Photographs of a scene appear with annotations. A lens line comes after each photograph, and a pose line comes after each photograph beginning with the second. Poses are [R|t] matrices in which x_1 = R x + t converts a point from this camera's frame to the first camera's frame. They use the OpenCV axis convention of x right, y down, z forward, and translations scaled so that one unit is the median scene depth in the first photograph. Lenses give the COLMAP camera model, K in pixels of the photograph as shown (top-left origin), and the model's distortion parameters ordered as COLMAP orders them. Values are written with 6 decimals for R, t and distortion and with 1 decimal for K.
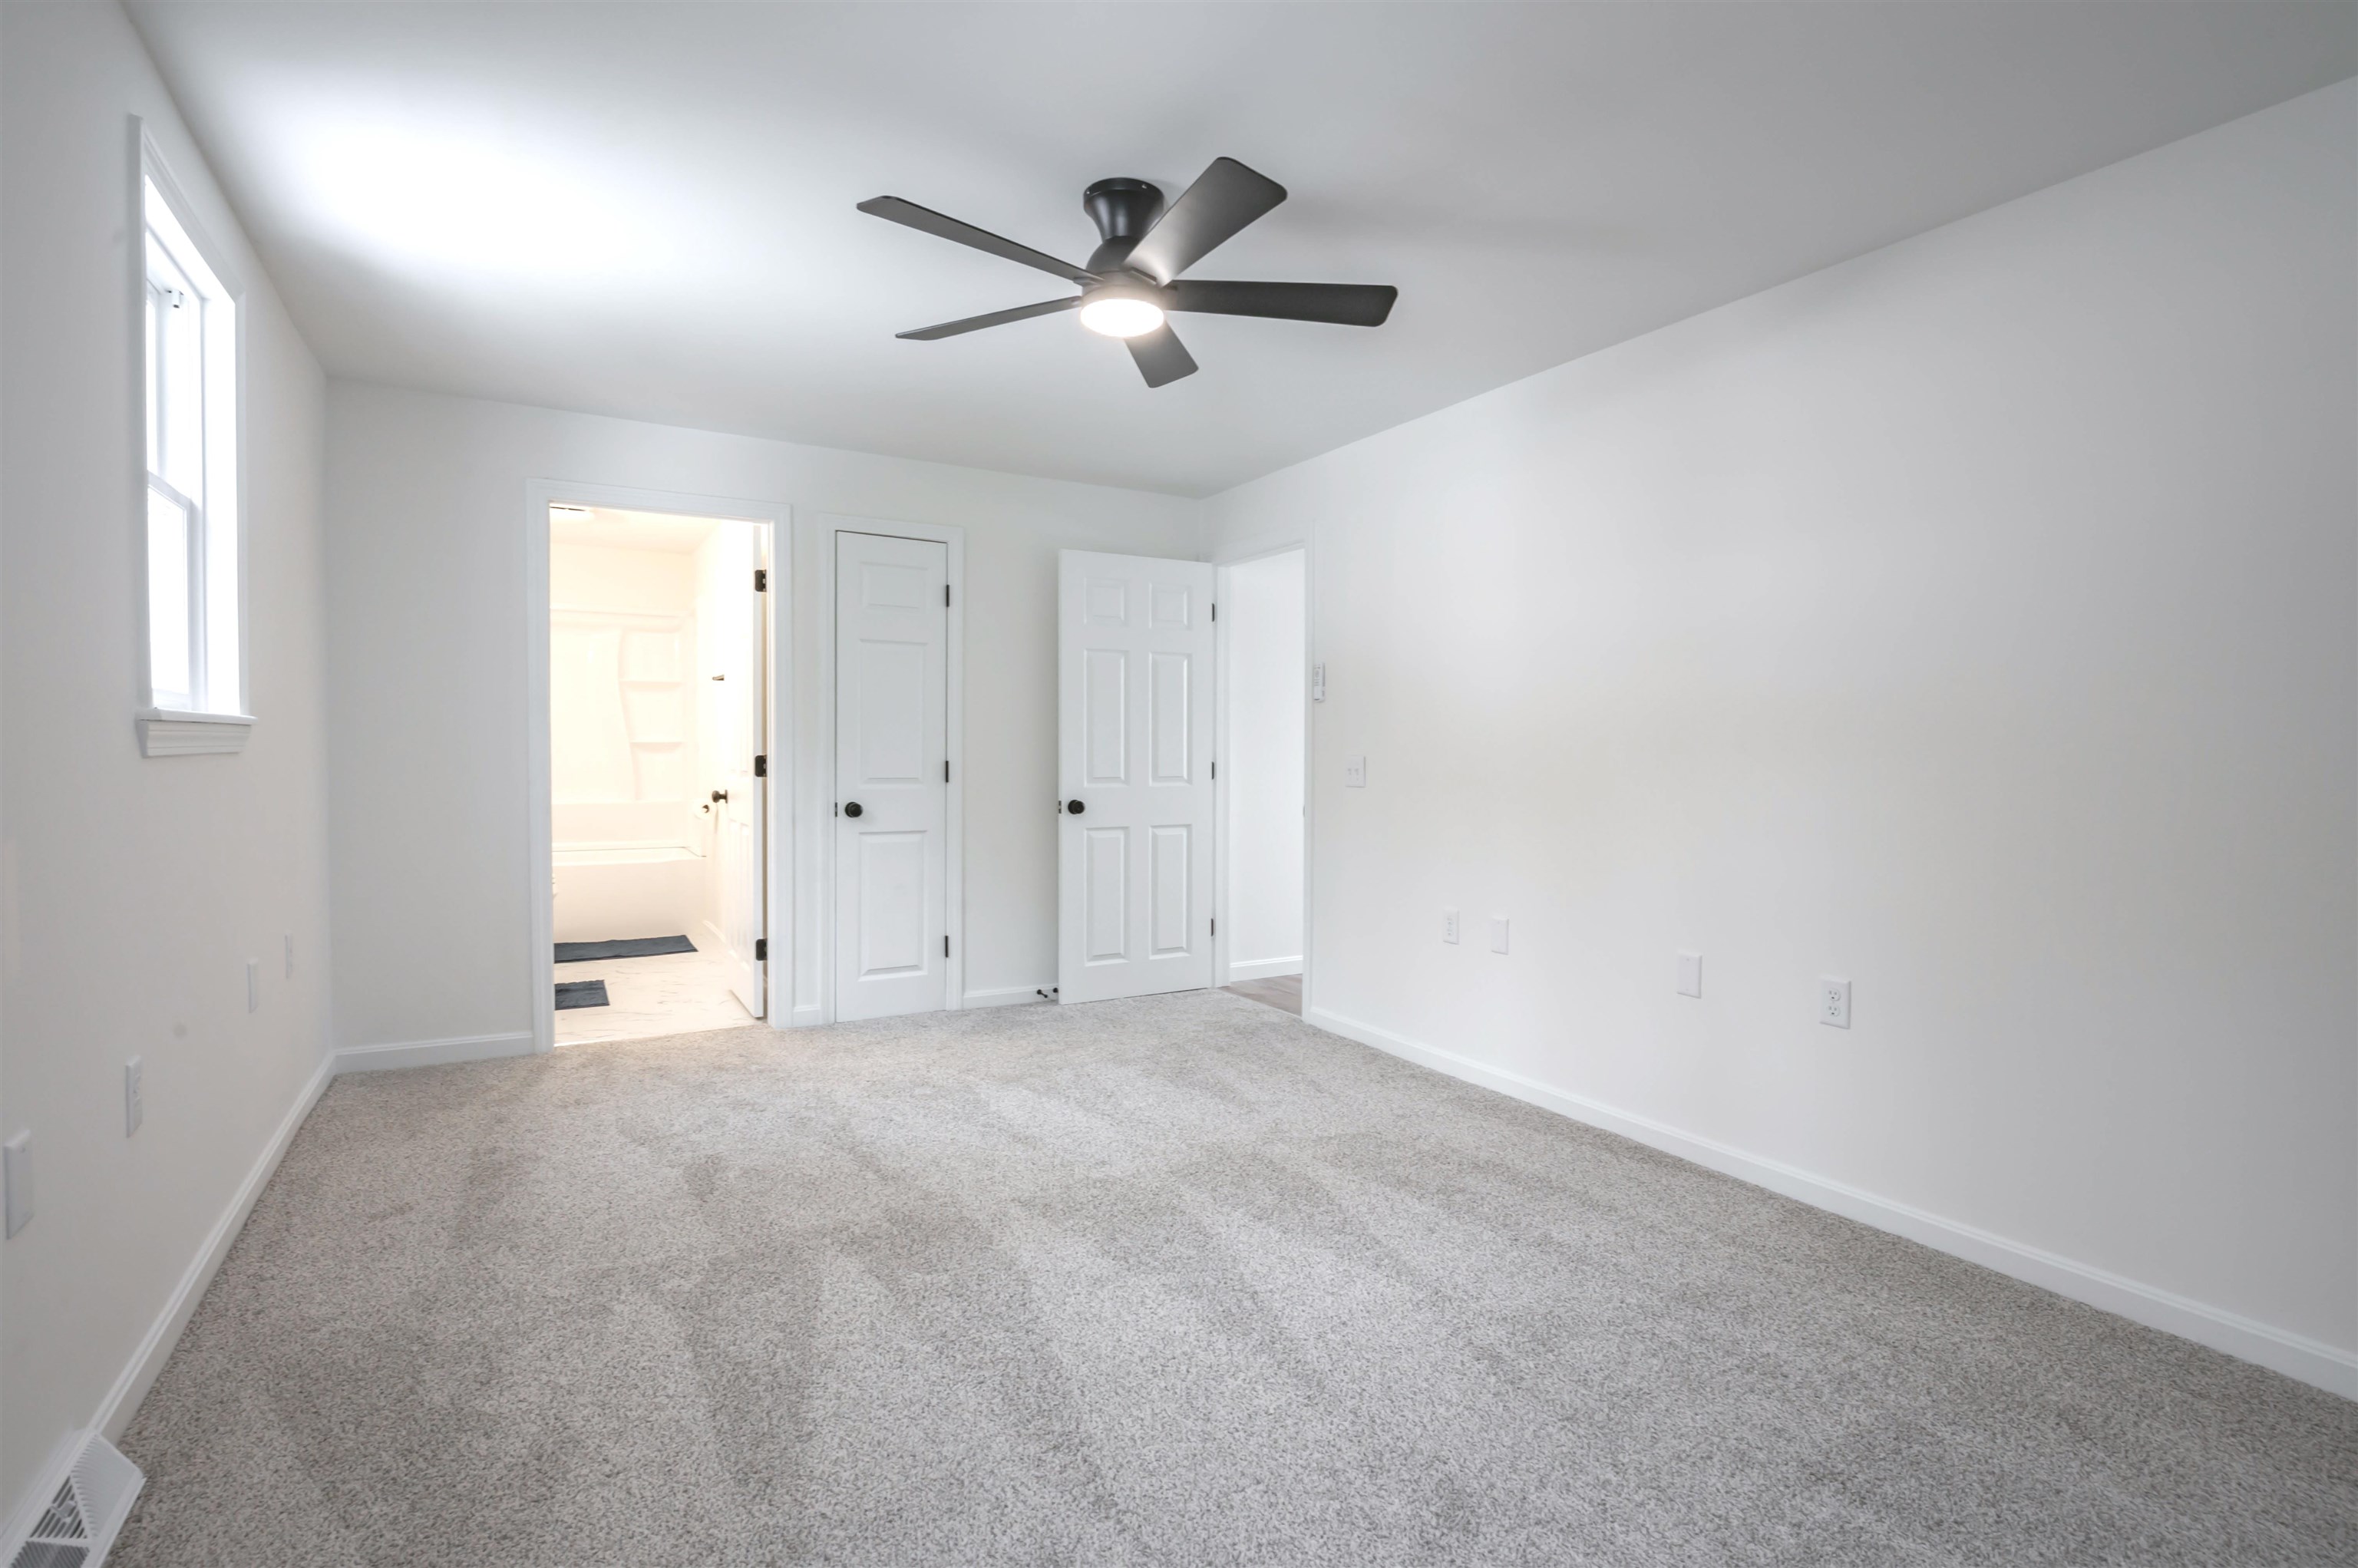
lens RADIAL K [[1143.0, 0, 1179.0], [0, 1143.0, 775.1], [0, 0, 1]] dist [-0.004215, 0.004301]
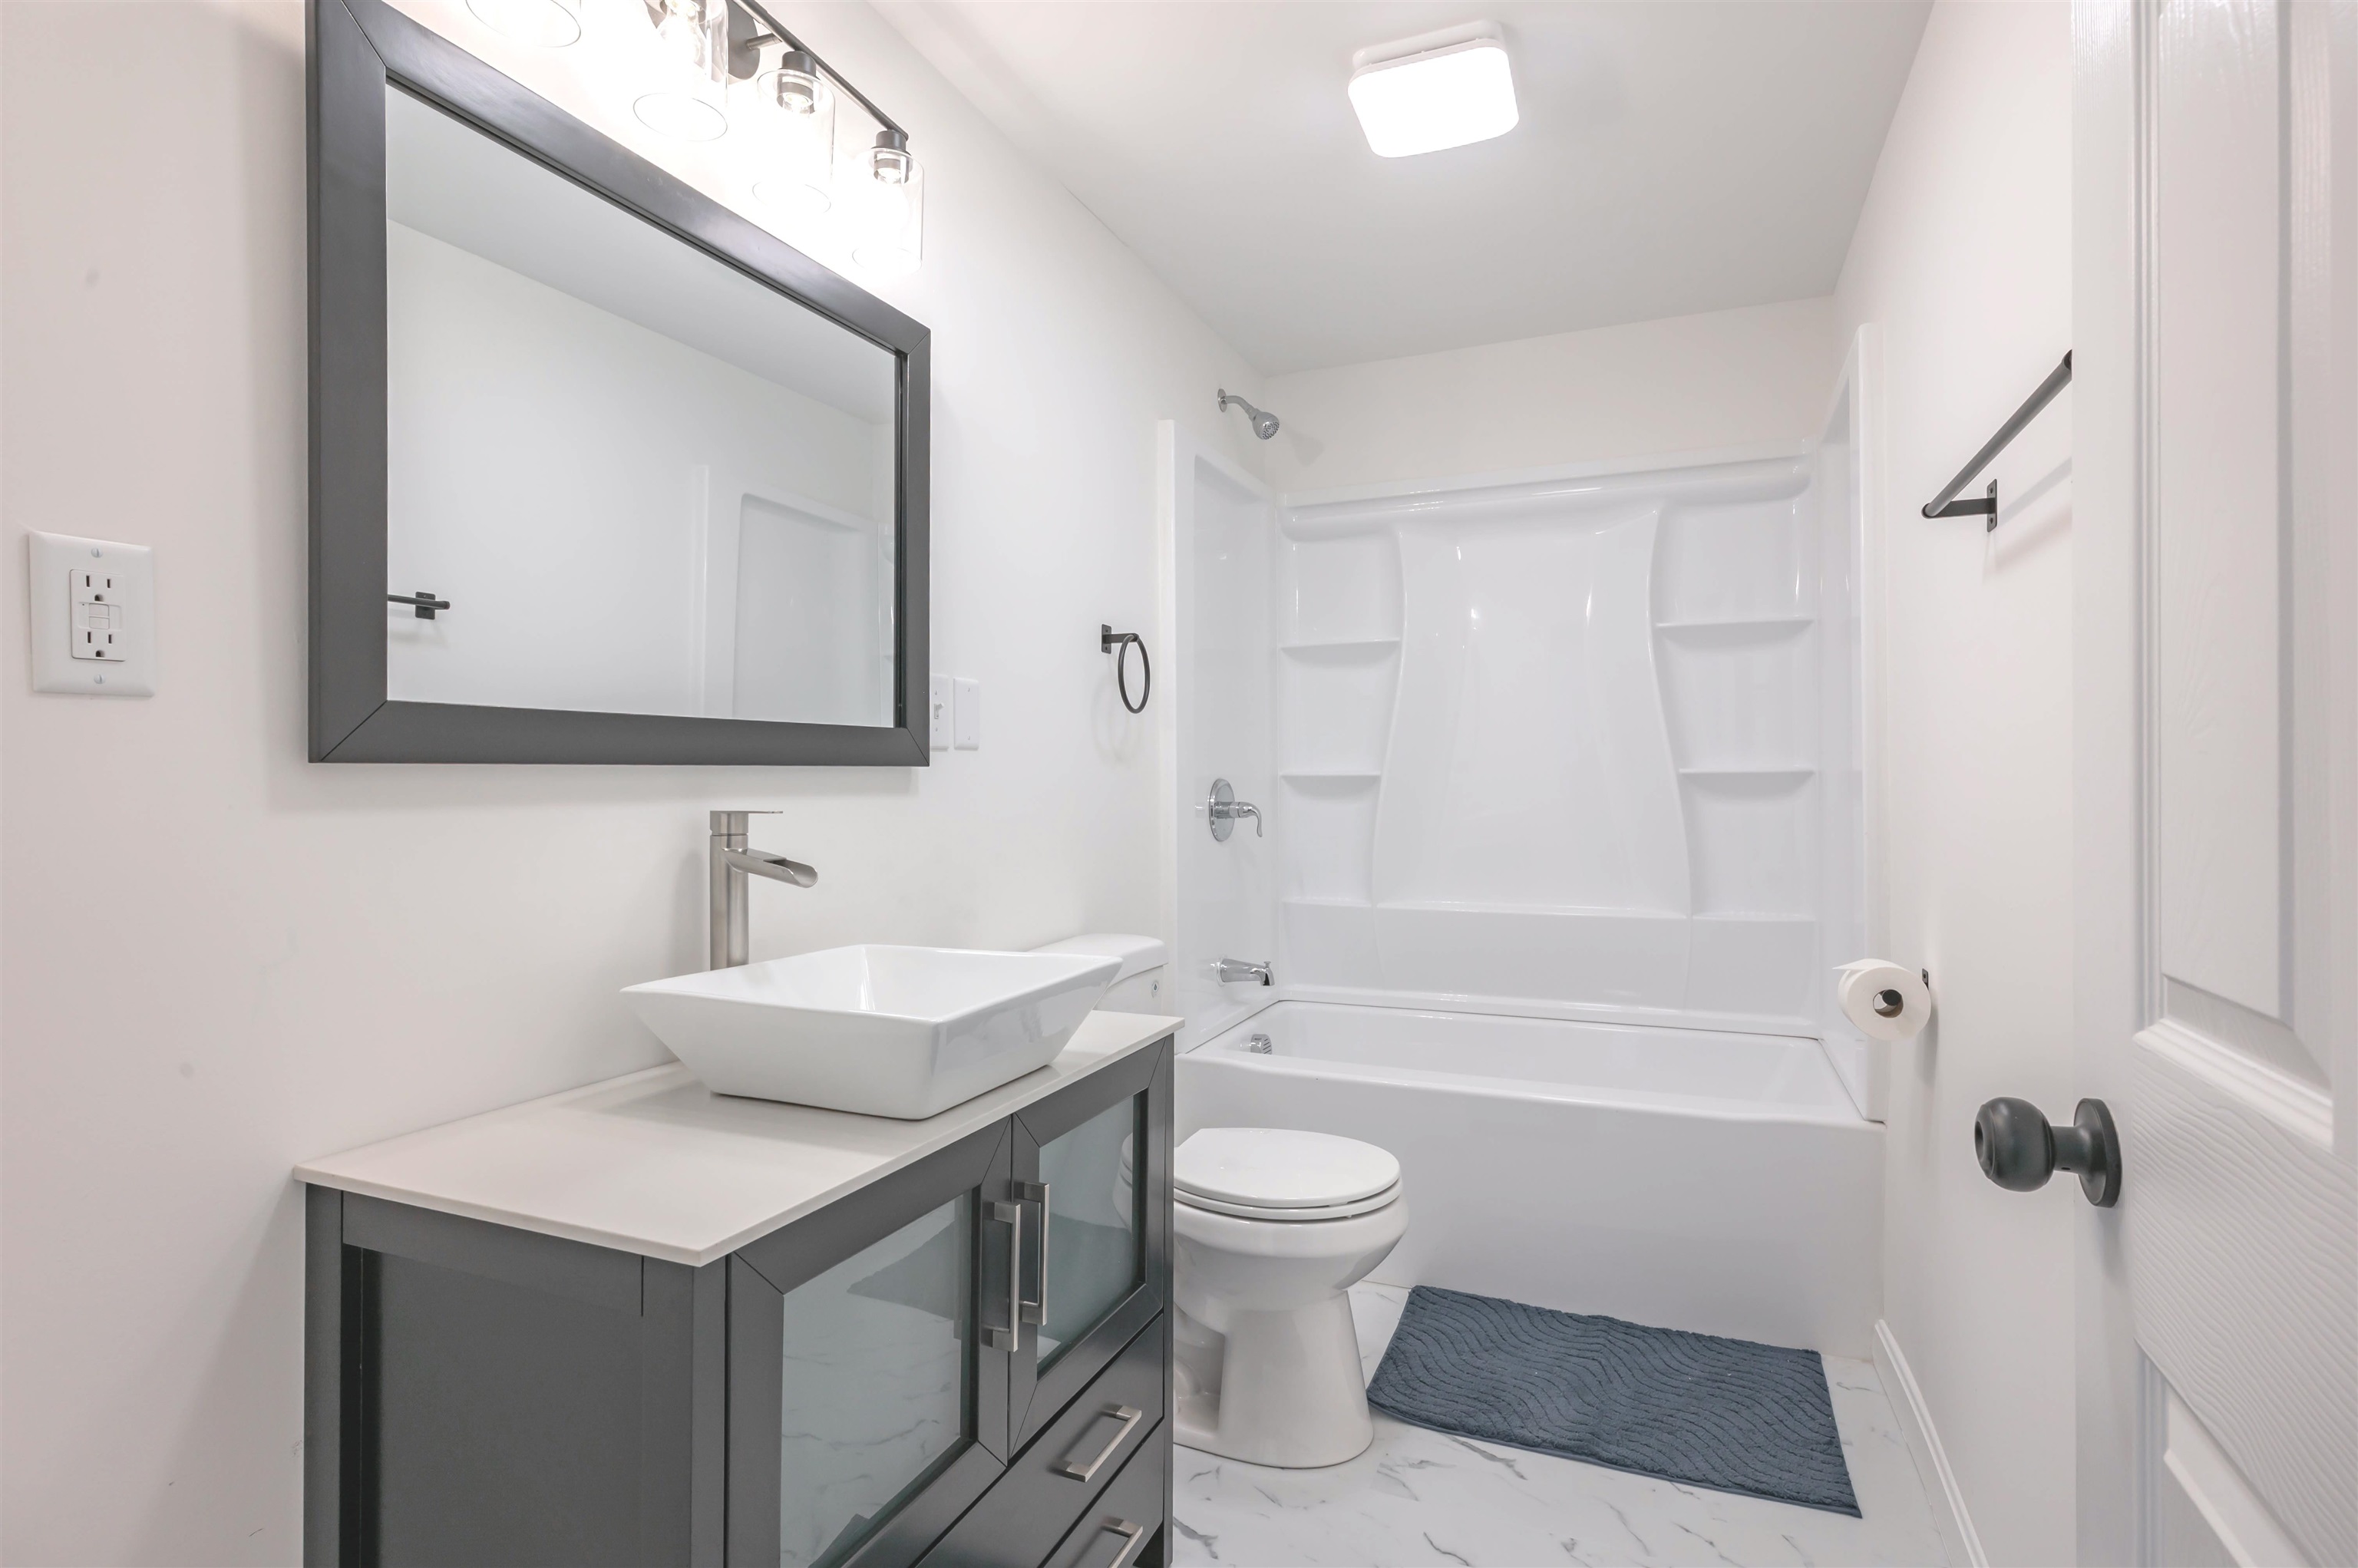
lens RADIAL K [[1143.0, 0, 1180.8], [0, 1143.0, 784.4], [0, 0, 1]] dist [-0.004215, 0.004301]
pose [[0.604300, -0.001837, -0.796754, -0.261958], [-0.016985, 0.999740, -0.015188, -0.015826], [0.796575, 0.022711, 0.604112, 0.611821]]
